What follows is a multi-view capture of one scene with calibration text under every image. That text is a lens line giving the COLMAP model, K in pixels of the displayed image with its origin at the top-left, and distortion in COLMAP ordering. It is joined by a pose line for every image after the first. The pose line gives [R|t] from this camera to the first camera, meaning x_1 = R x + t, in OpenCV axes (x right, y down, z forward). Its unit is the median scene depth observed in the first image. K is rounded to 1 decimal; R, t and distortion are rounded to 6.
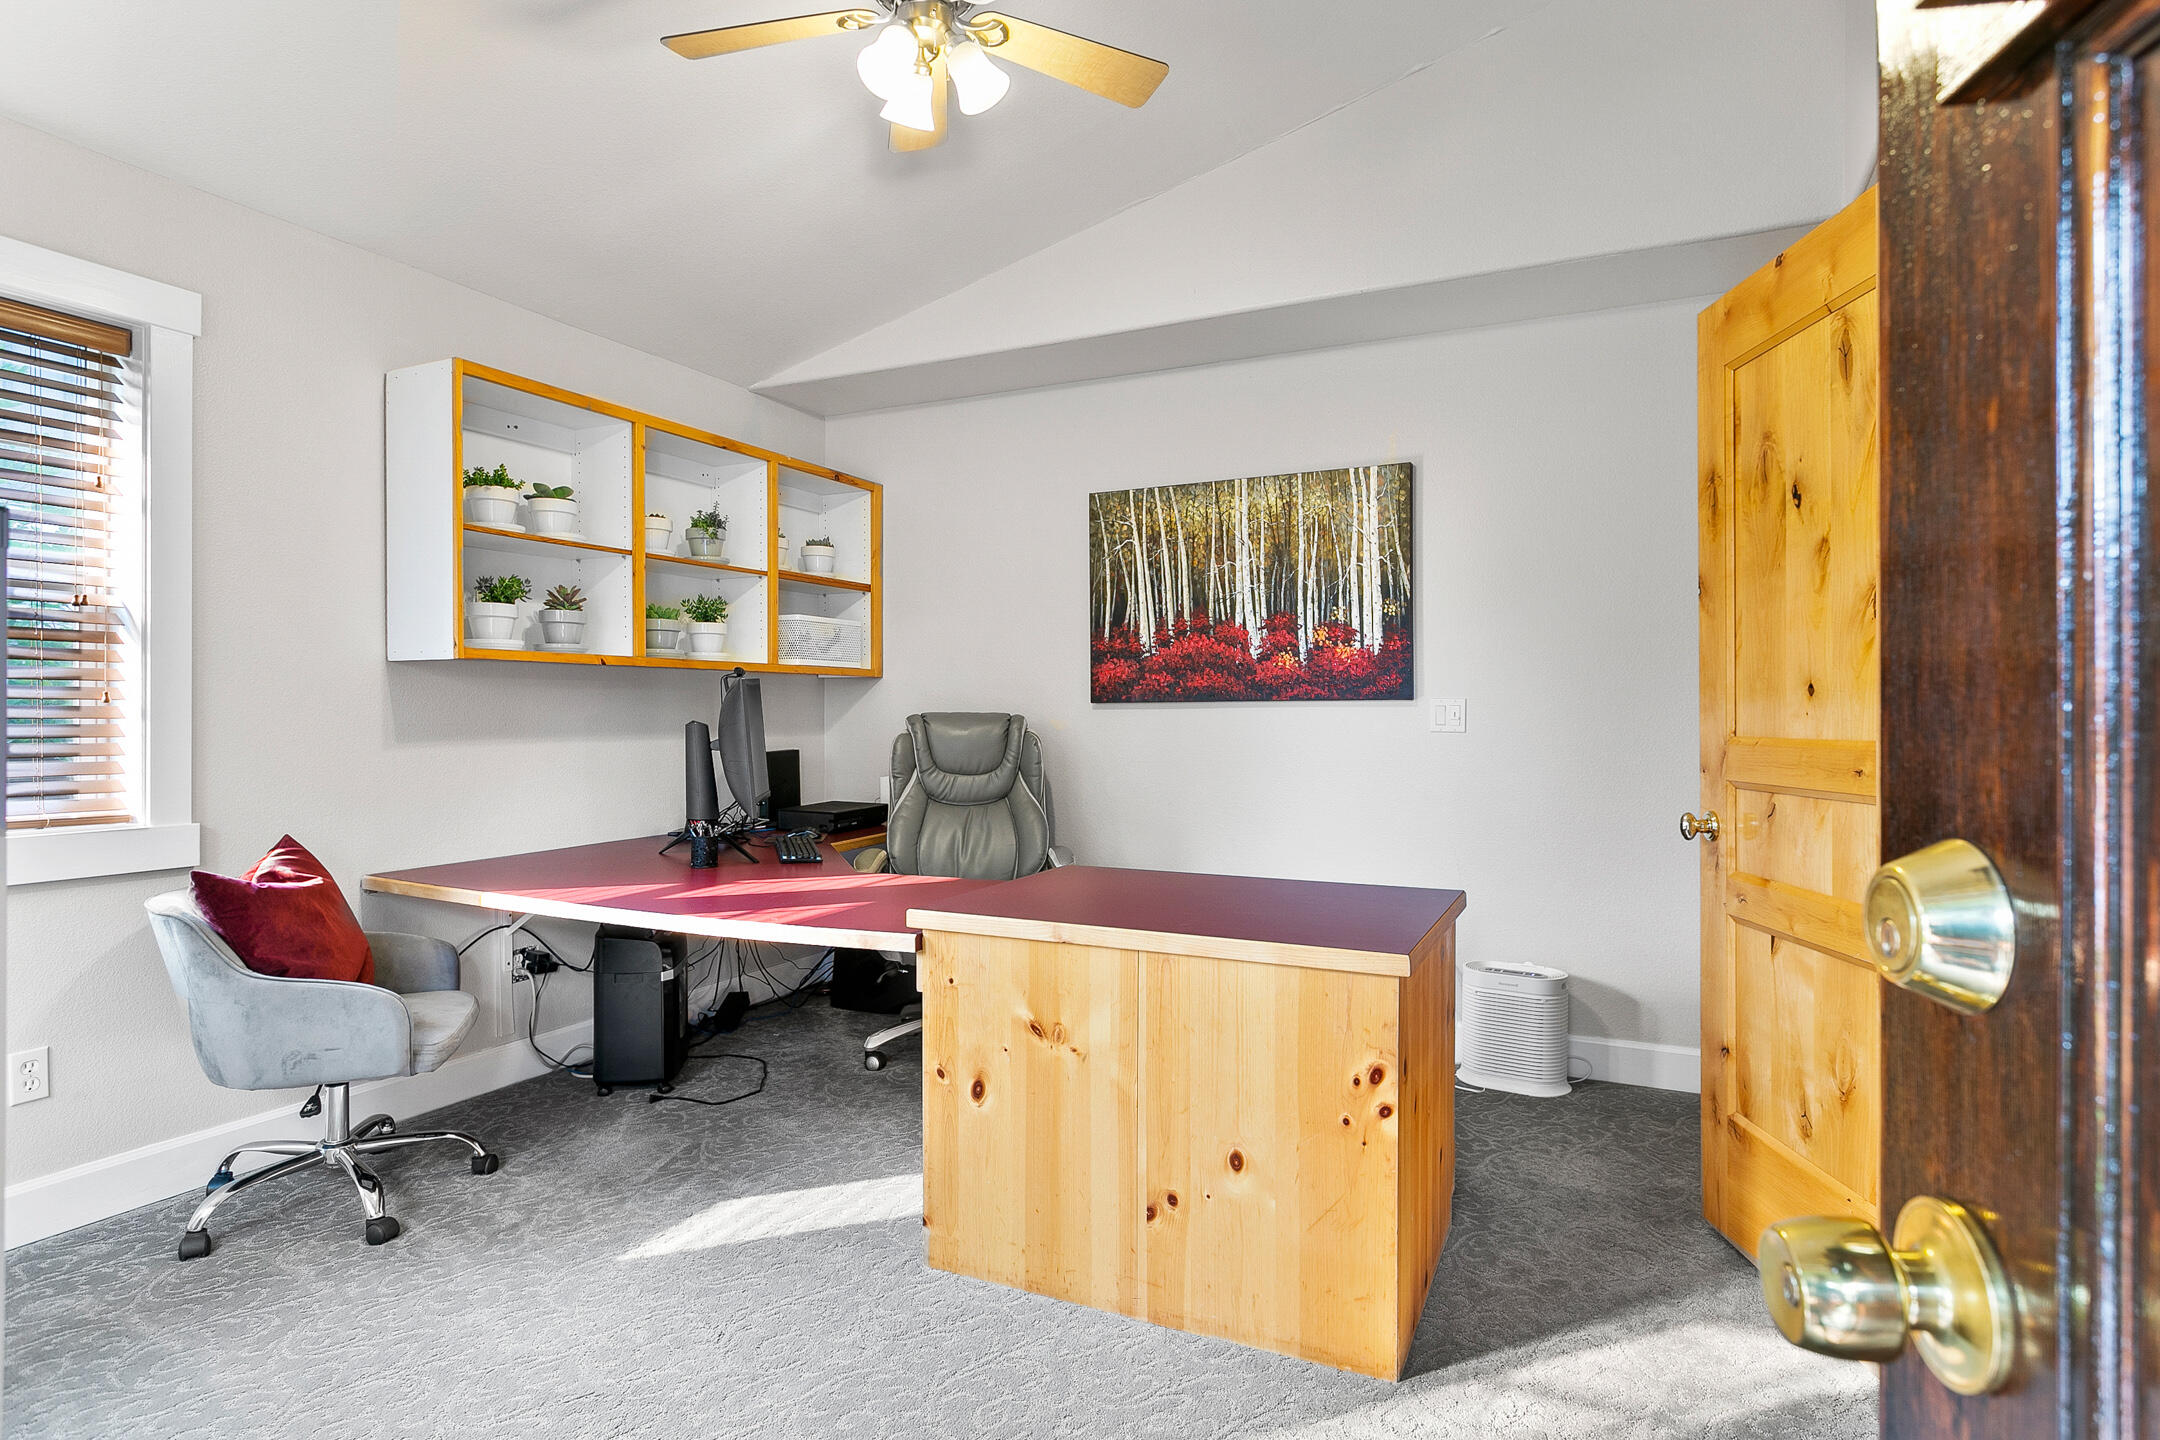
lens RADIAL K [[1162.6, 0, 1080.7], [0, 1162.6, 721.3], [0, 0, 1]] dist [-0.001842, -0.000271]
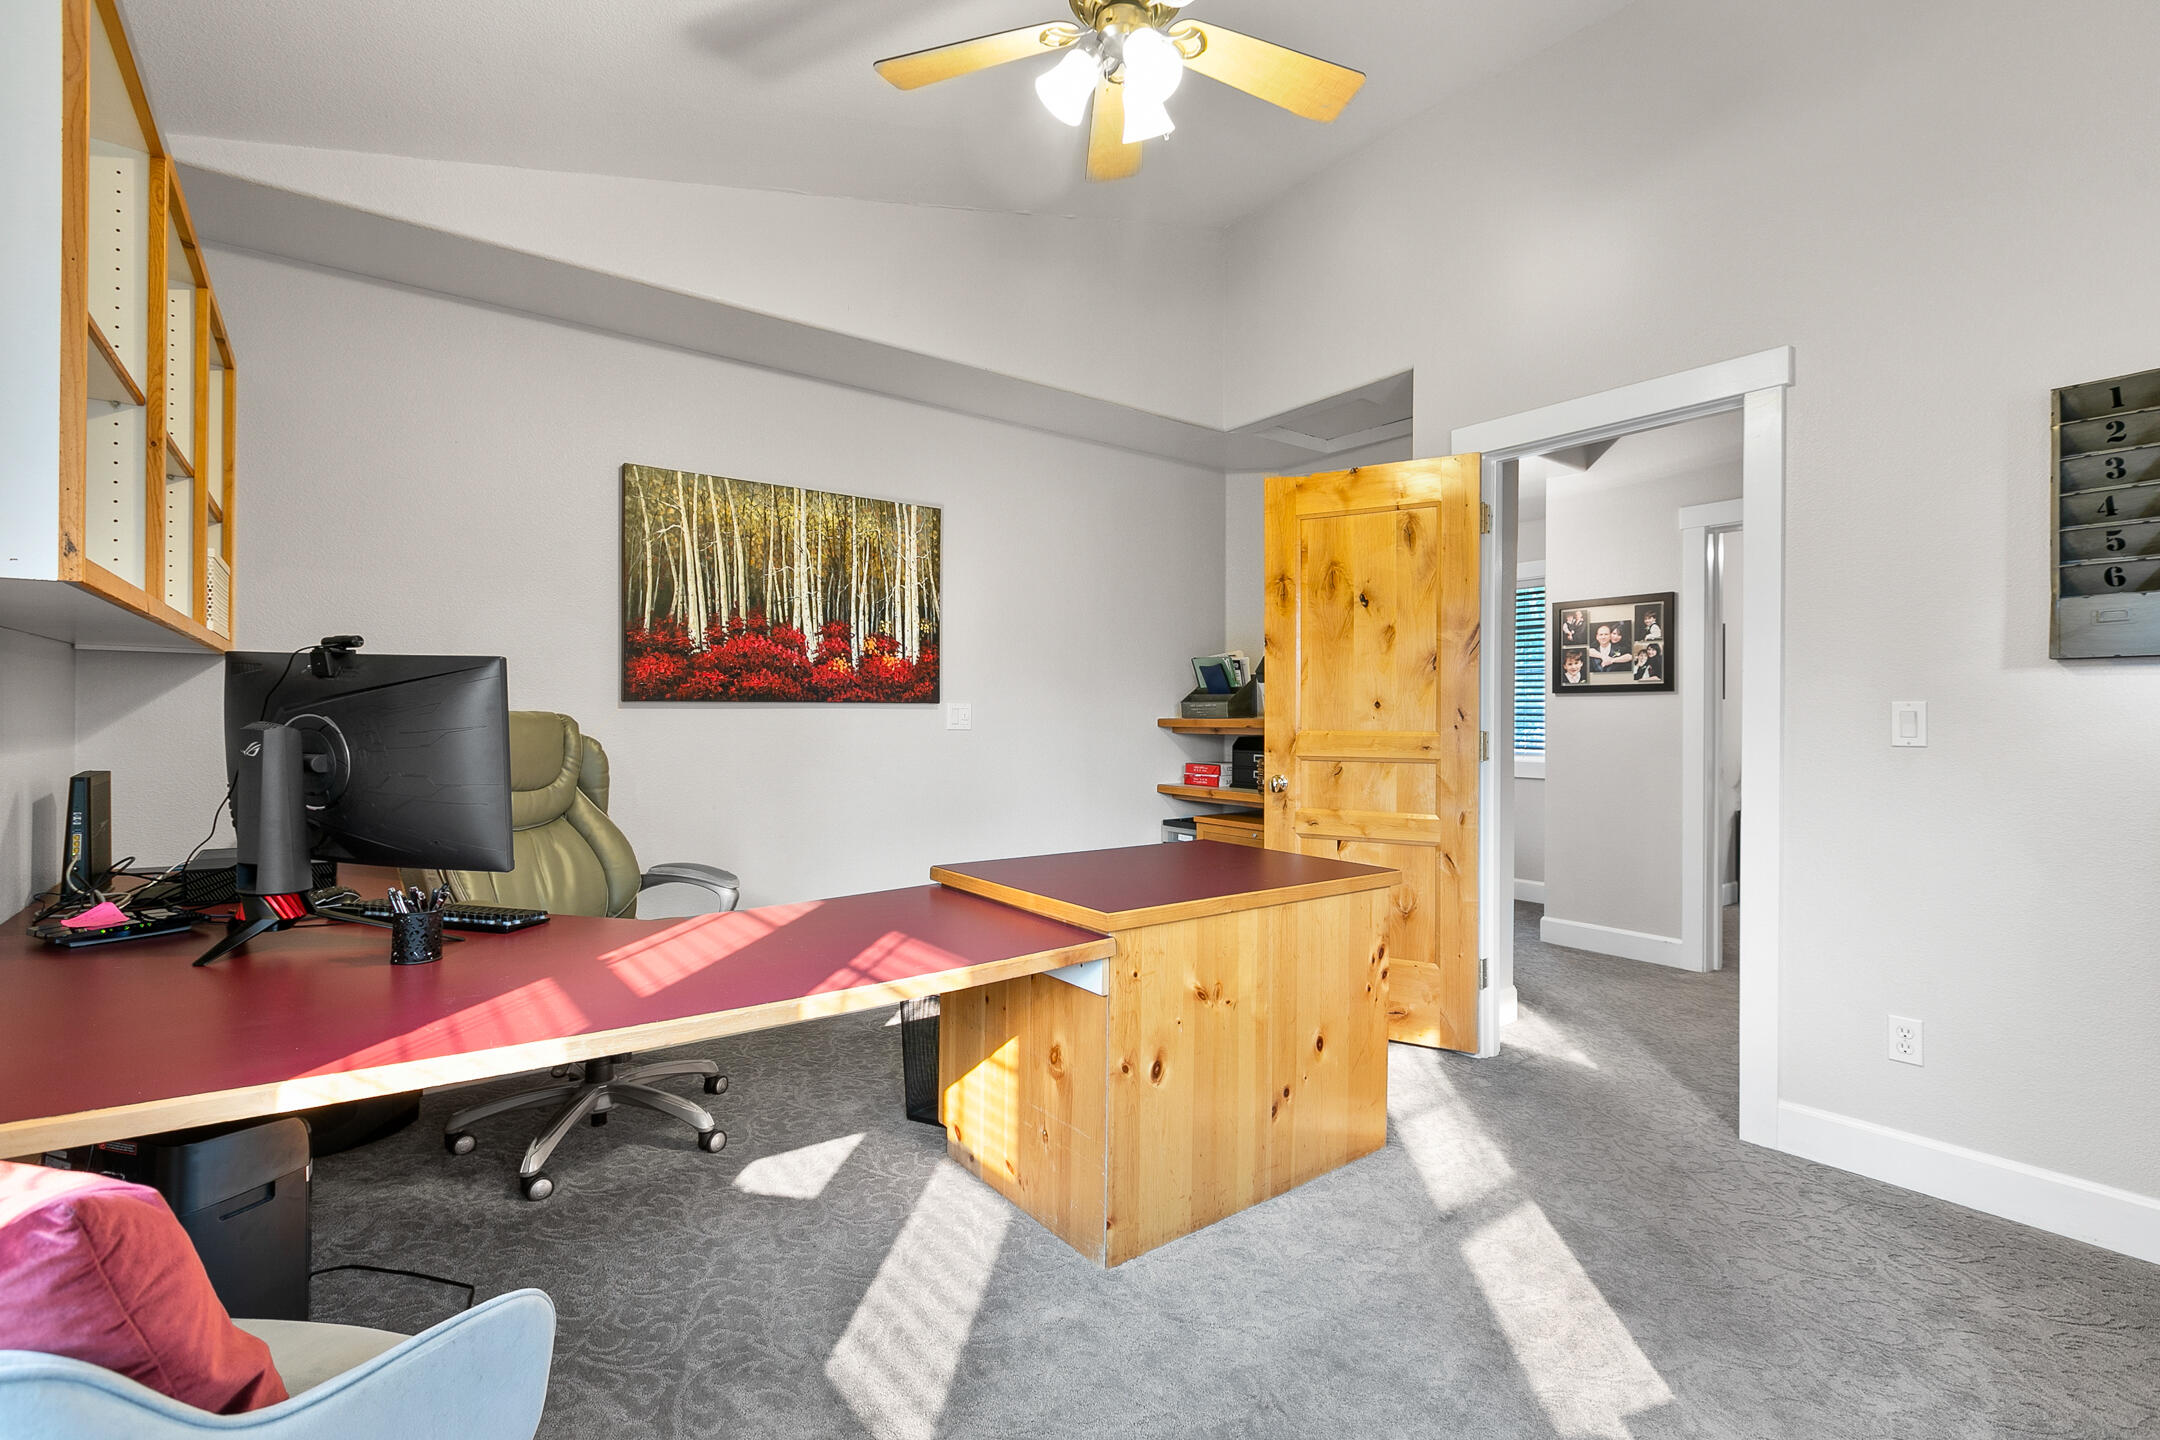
lens RADIAL K [[986.7, 0, 1083.3], [0, 986.7, 715.3], [0, 0, 1]] dist [0.000586, 0.000157]
pose [[0.441579, 0.000849, 0.897222, -0.551937], [0.000383, 0.999999, -0.001135, -0.004754], [-0.897222, 0.000845, 0.441578, 0.390071]]
